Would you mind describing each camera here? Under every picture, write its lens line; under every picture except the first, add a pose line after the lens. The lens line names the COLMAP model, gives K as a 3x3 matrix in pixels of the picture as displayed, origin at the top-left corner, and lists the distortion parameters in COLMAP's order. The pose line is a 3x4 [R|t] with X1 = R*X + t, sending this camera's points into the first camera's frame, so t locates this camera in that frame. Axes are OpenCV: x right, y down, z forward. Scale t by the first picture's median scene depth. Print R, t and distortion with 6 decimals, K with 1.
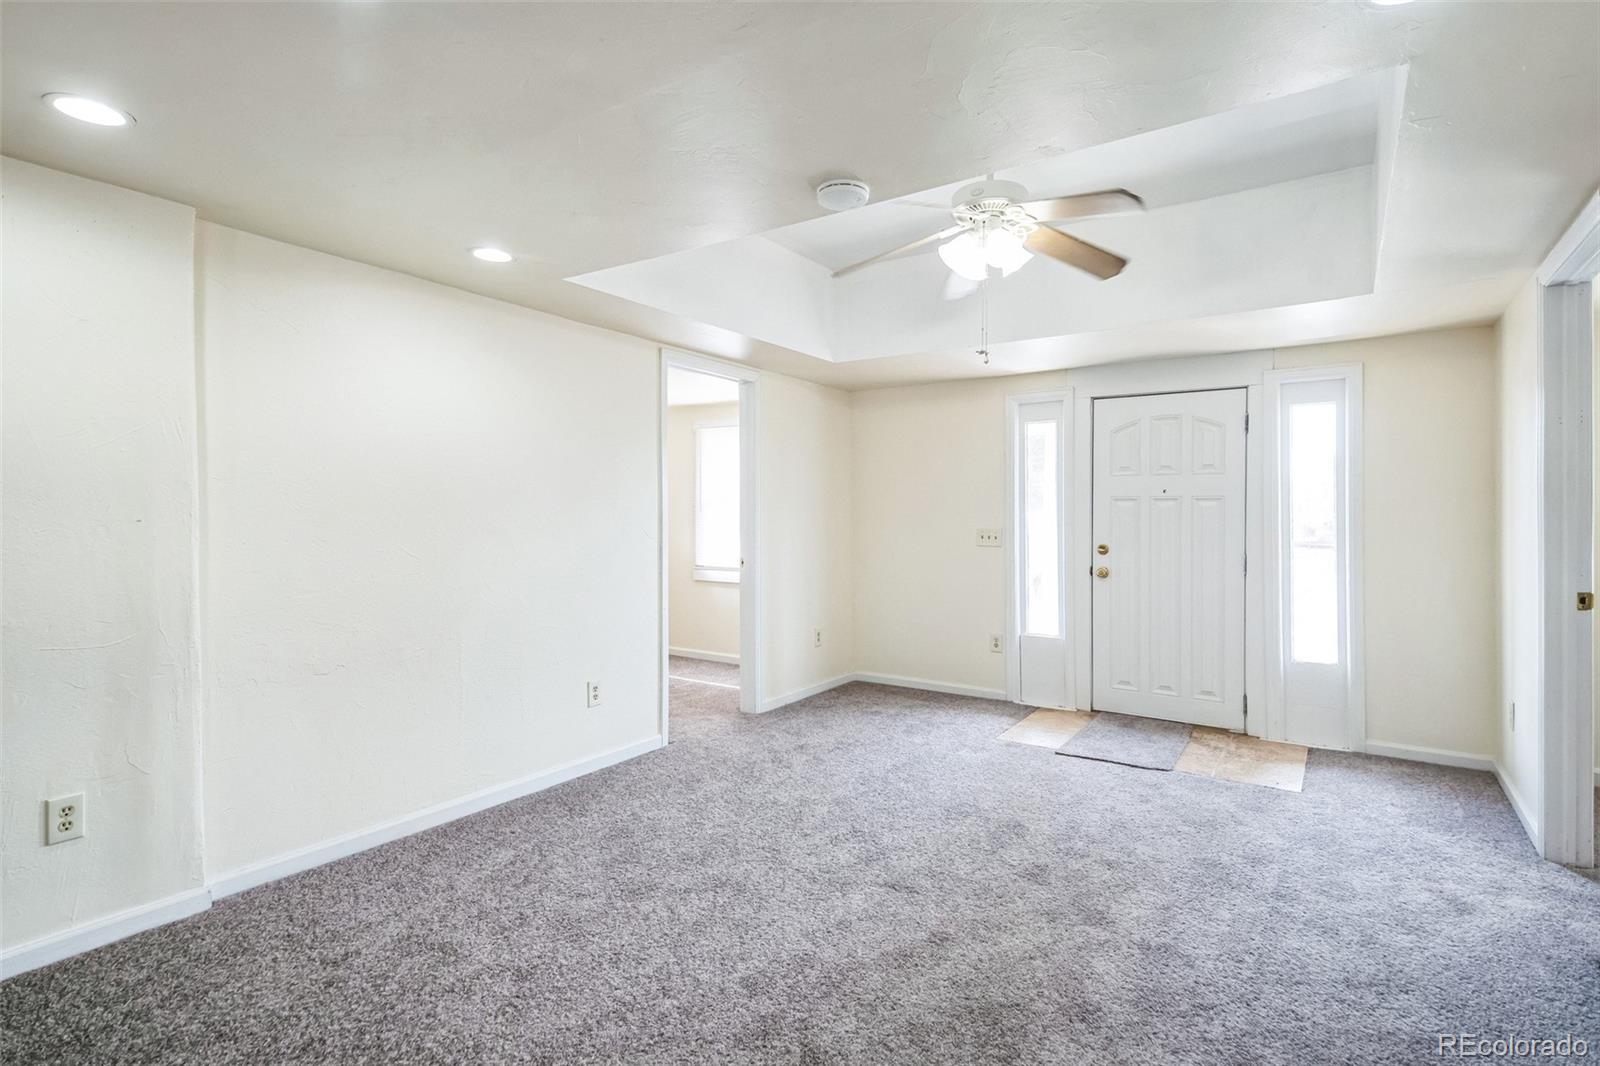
lens RADIAL K [[771.3, 0, 801.9], [0, 771.3, 526.9], [0, 0, 1]] dist [0.053197, -0.029857]
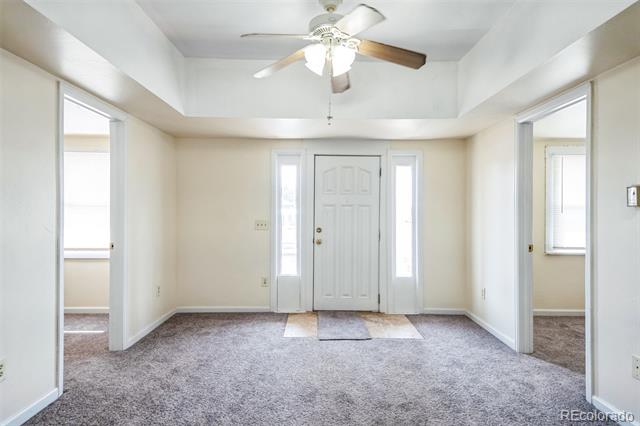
lens RADIAL K [[359.4, 0, 315.7], [0, 359.4, 212.5], [0, 0, 1]] dist [0.072600, -0.049596]
pose [[0.833813, 0.002138, 0.552043, -0.154918], [0.004907, 0.999924, -0.011284, -0.007260], [-0.552026, 0.012118, 0.833739, 0.252170]]
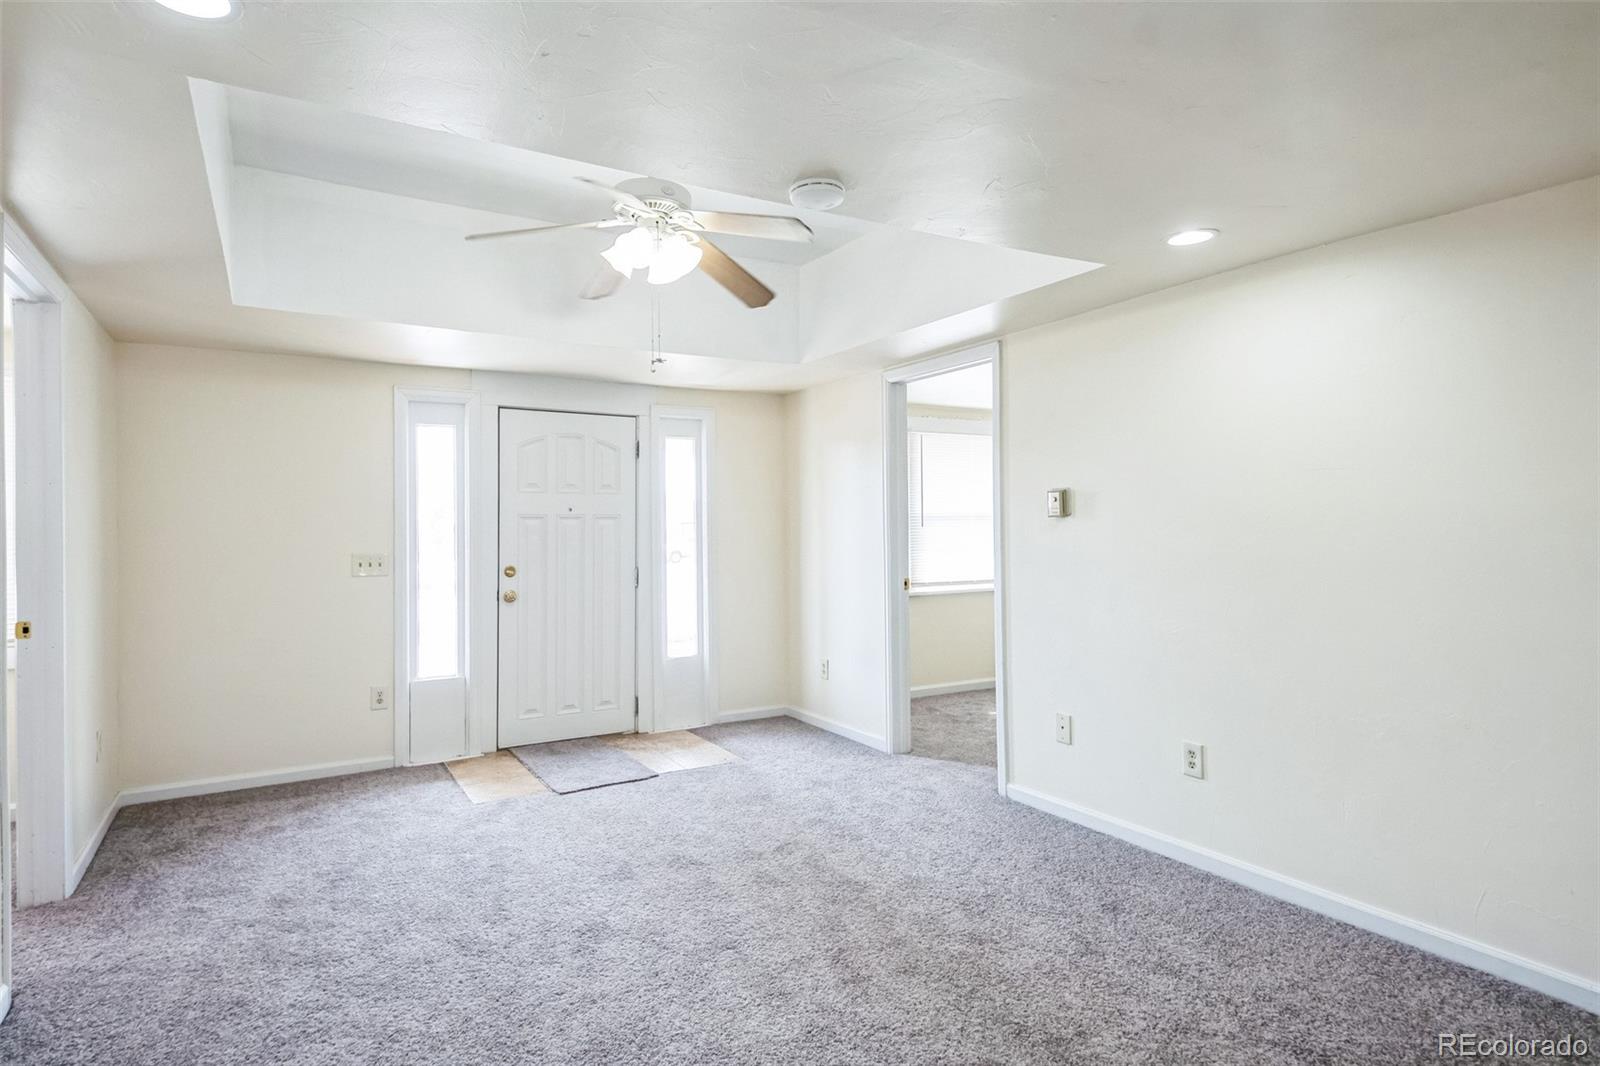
lens RADIAL K [[861.9, 0, 777.9], [0, 861.9, 532.0], [0, 0, 1]] dist [0.066863, -0.040984]
pose [[0.456975, -0.009703, 0.889427, -0.433963], [0.025155, 0.999682, -0.002018, -0.008859], [-0.889124, 0.023296, 0.457074, 0.275971]]
